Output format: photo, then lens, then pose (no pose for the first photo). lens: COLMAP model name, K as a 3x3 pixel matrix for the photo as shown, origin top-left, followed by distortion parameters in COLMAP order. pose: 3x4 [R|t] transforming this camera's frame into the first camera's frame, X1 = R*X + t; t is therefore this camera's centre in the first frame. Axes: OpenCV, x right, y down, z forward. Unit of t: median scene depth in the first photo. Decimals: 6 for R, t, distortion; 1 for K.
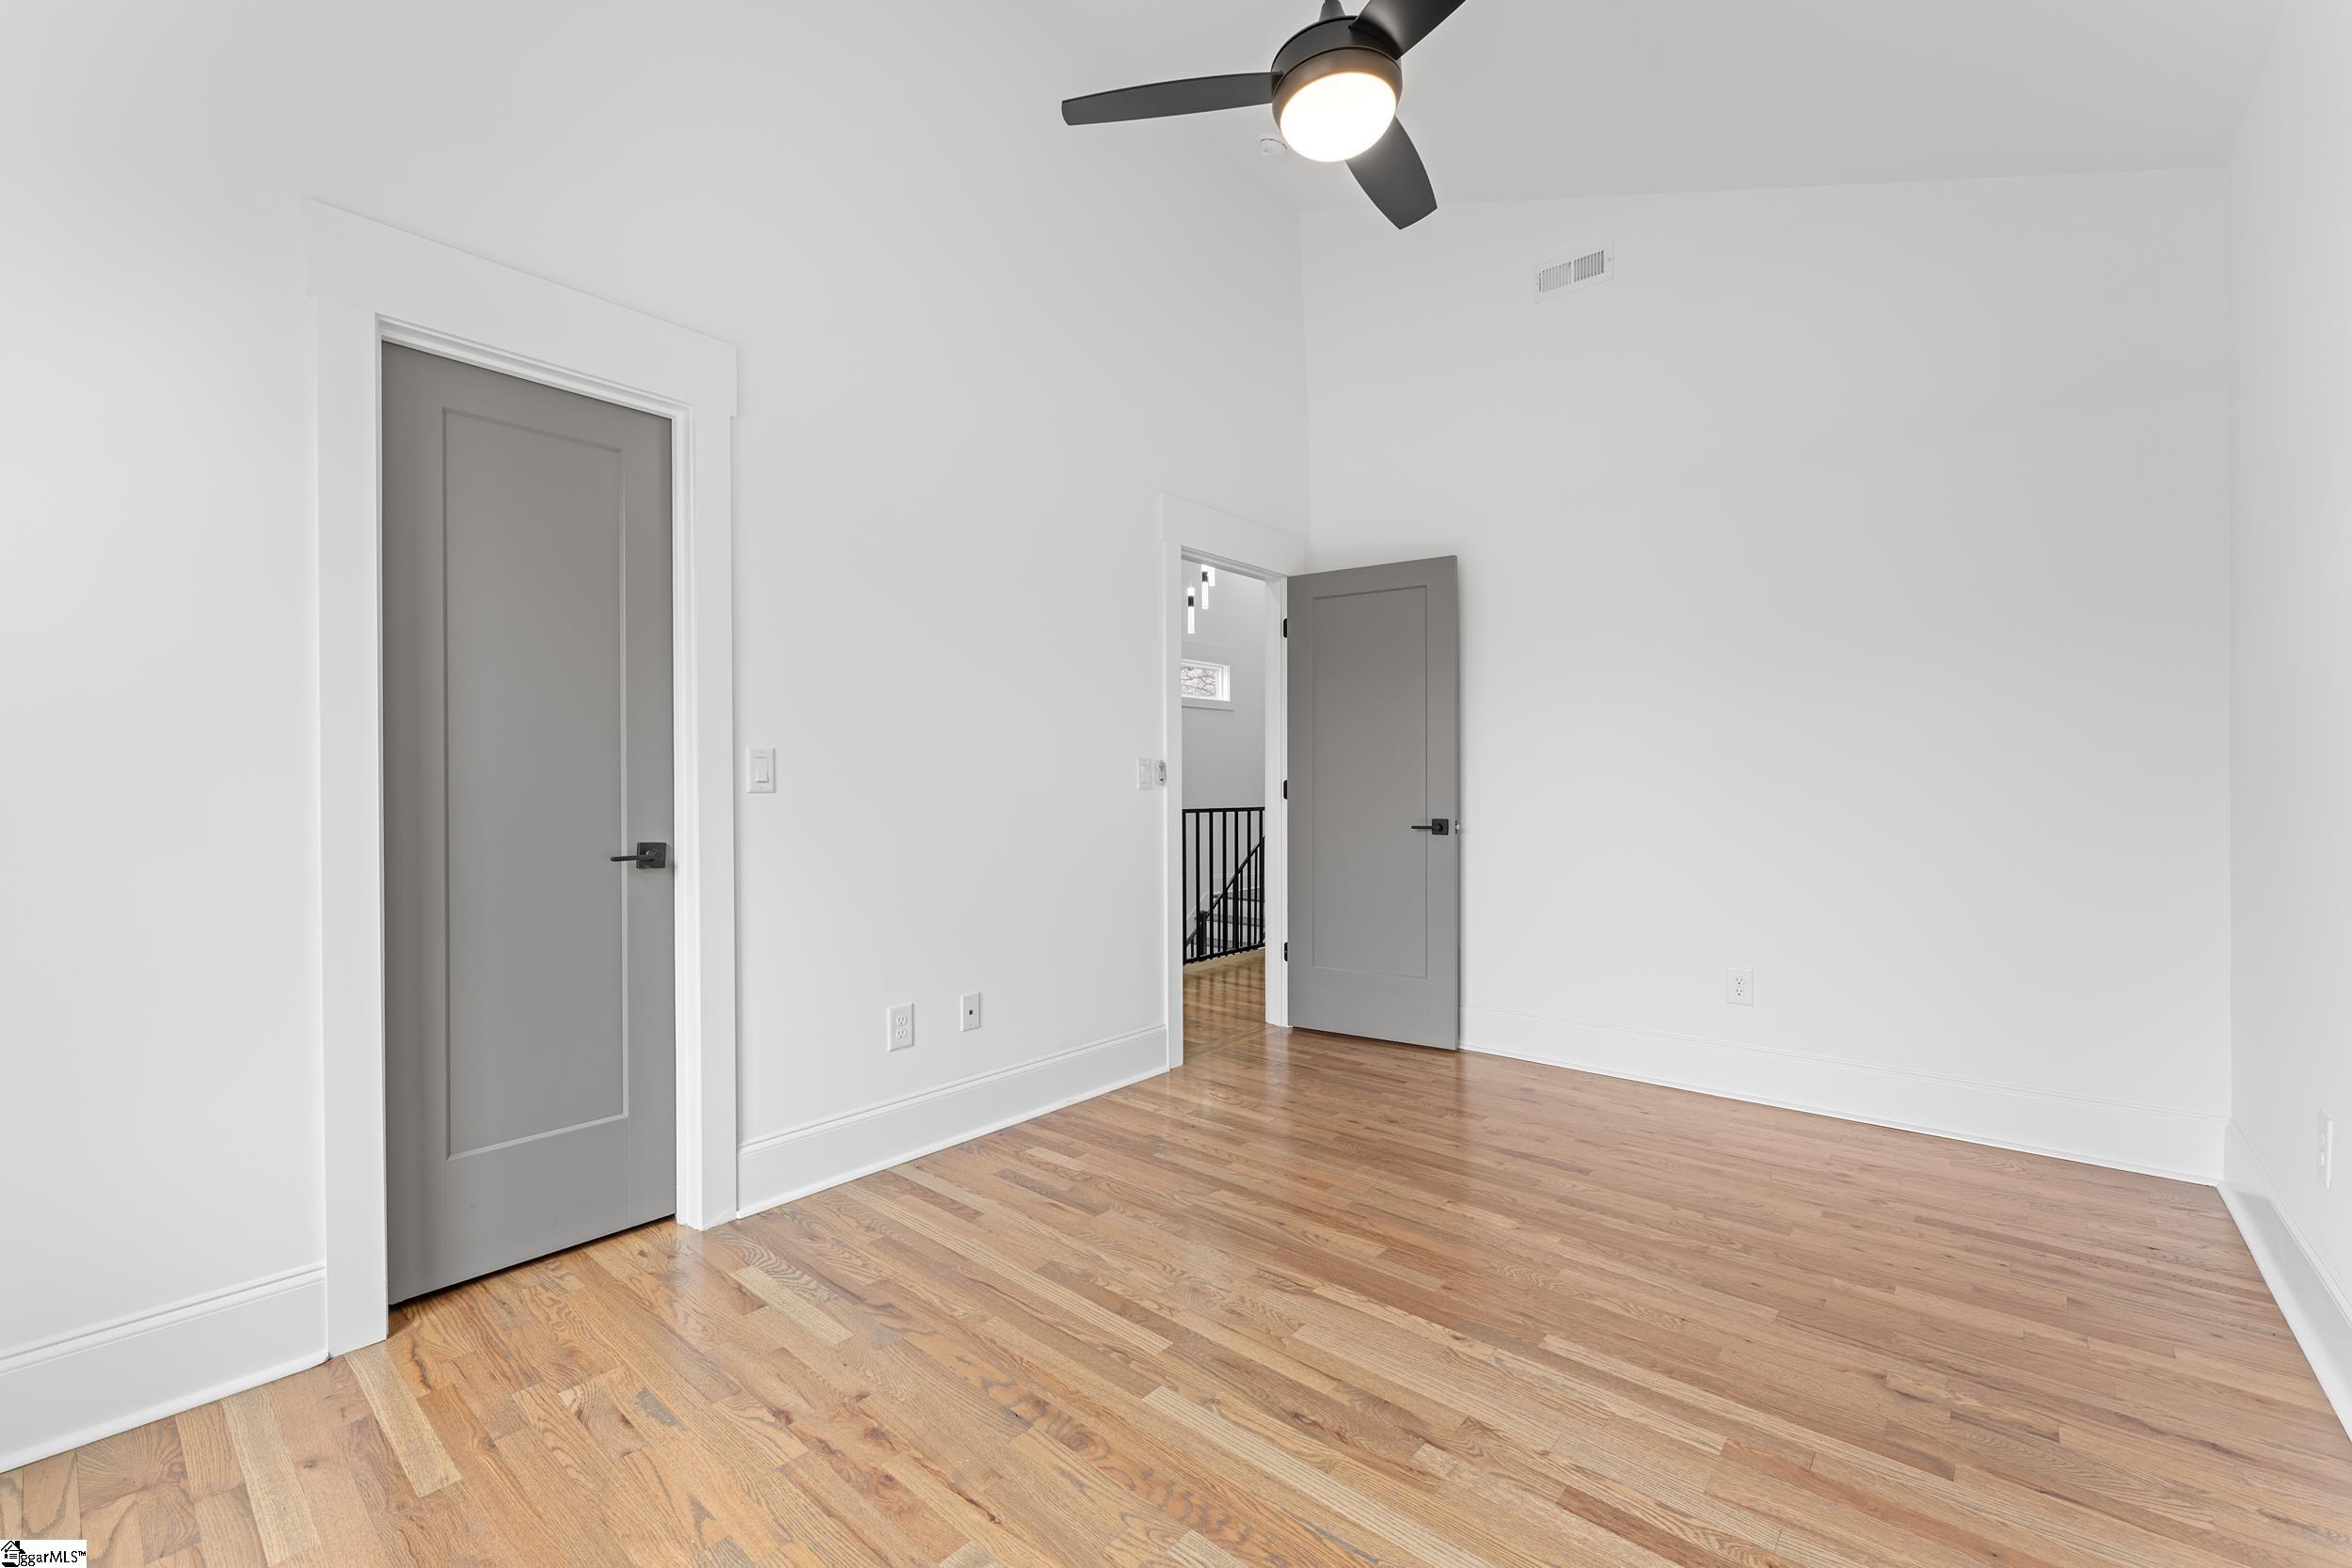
lens RADIAL K [[954.6, 0, 1183.8], [0, 954.6, 788.5], [0, 0, 1]] dist [0.001154, 0.000203]
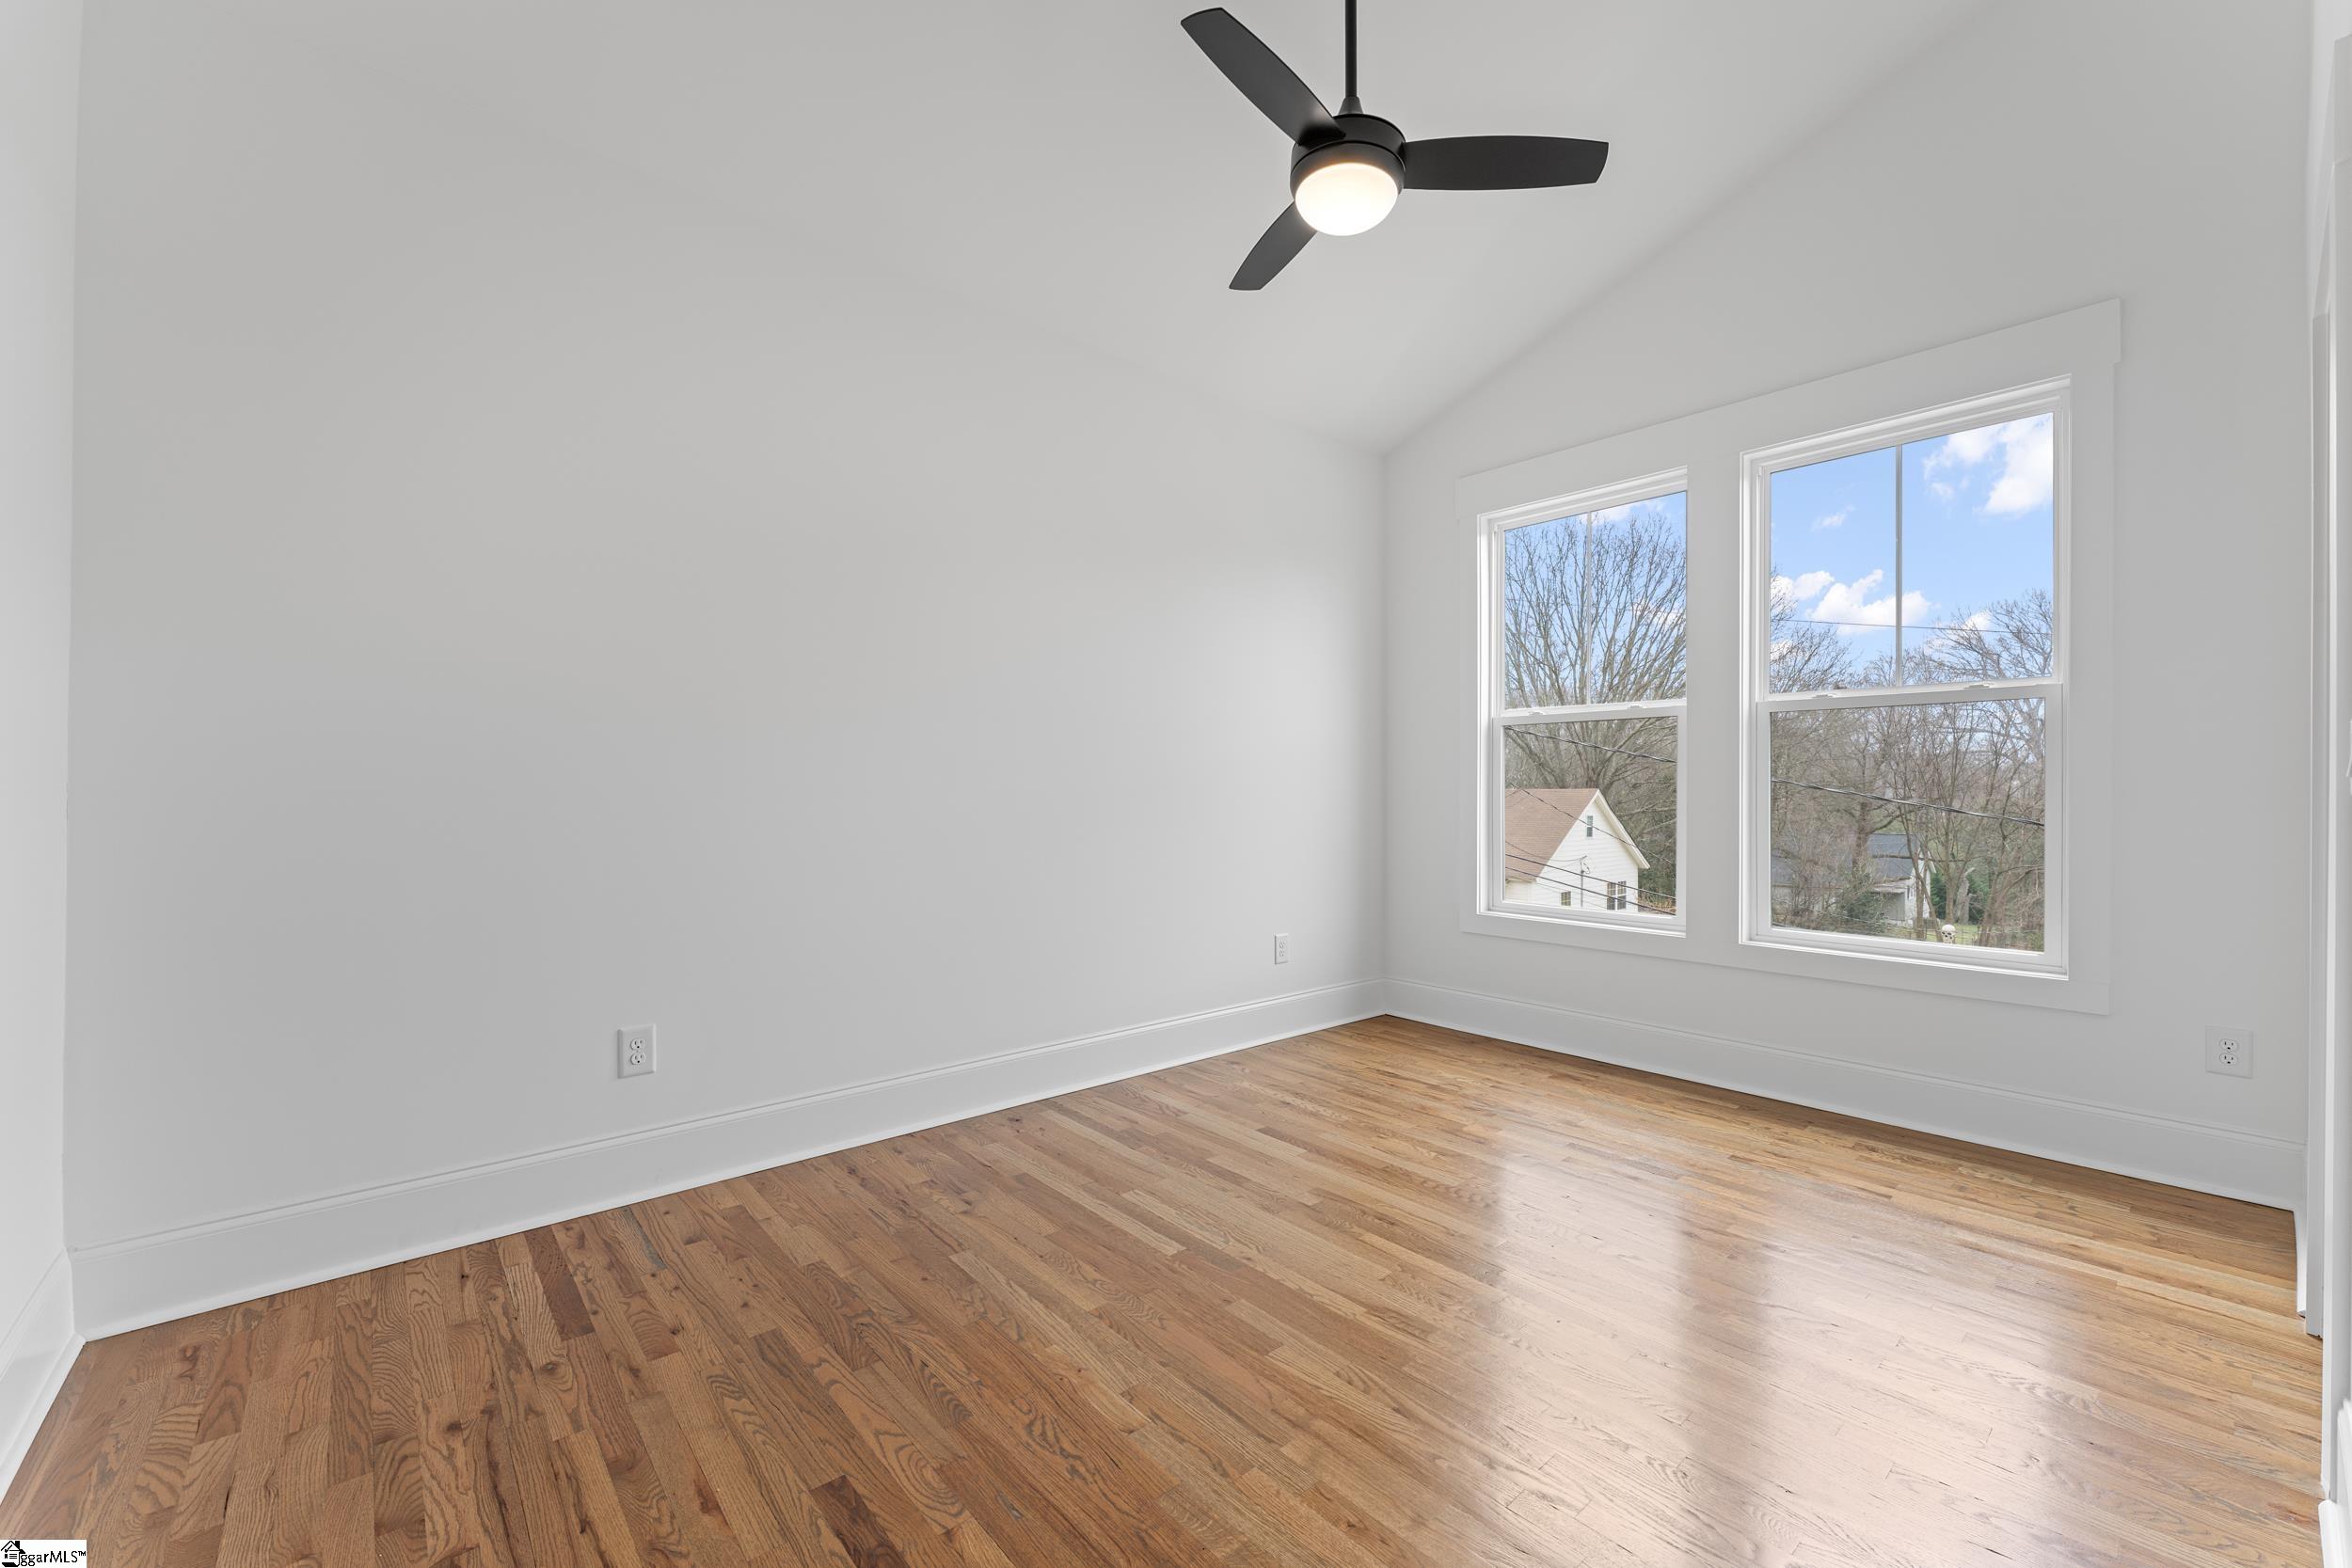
lens RADIAL K [[954.6, 0, 1168.3], [0, 954.6, 789.2], [0, 0, 1]] dist [0.001154, 0.000203]
pose [[-0.988613, 0.003844, 0.150433, 0.188815], [0.003189, 0.999984, -0.004600, 0.000068], [-0.150448, -0.004068, -0.988610, 2.016047]]
